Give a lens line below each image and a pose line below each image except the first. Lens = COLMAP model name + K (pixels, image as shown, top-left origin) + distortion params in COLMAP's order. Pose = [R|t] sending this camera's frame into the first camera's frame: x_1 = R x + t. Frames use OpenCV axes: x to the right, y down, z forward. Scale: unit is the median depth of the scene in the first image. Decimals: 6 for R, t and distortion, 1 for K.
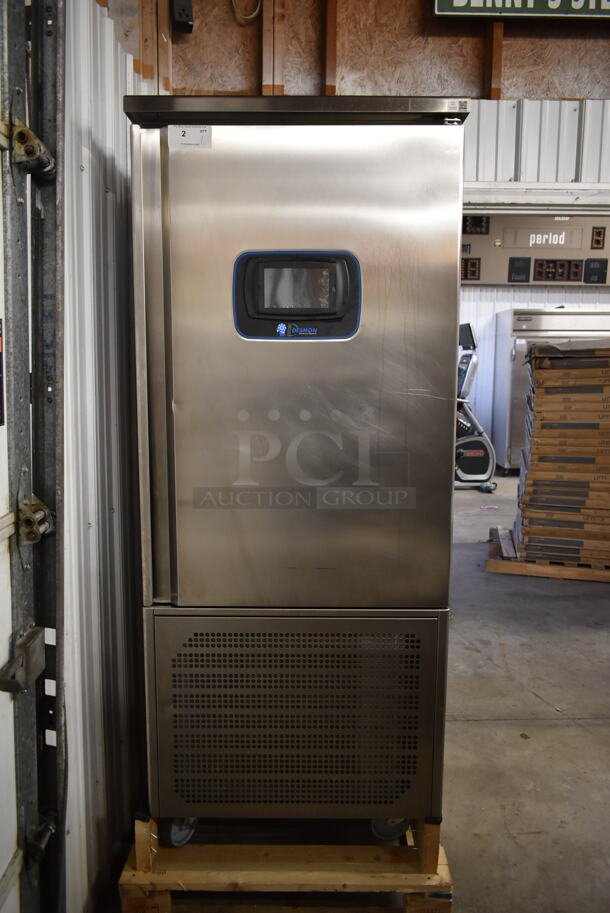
lens RADIAL K [[702.9, 0, 301.6], [0, 702.9, 456.1], [0, 0, 1]] dist [-0.024426, 0.018926]
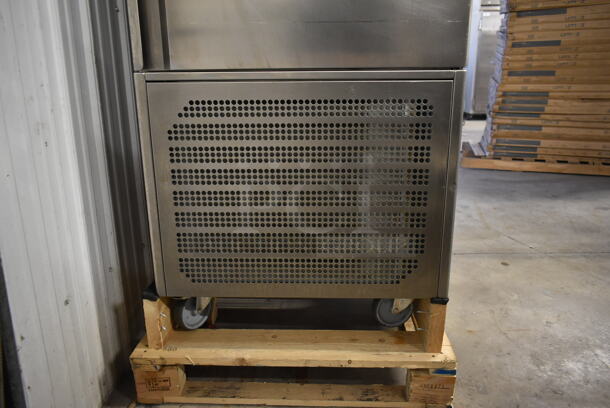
lens RADIAL K [[469.6, 0, 306.3], [0, 469.6, 203.0], [0, 0, 1]] dist [-0.024426, 0.018926]
pose [[0.999413, -0.003240, -0.034116, 0.019840], [0.007971, 0.990192, 0.139485, 0.255282], [0.033329, -0.139675, 0.989636, 0.312835]]
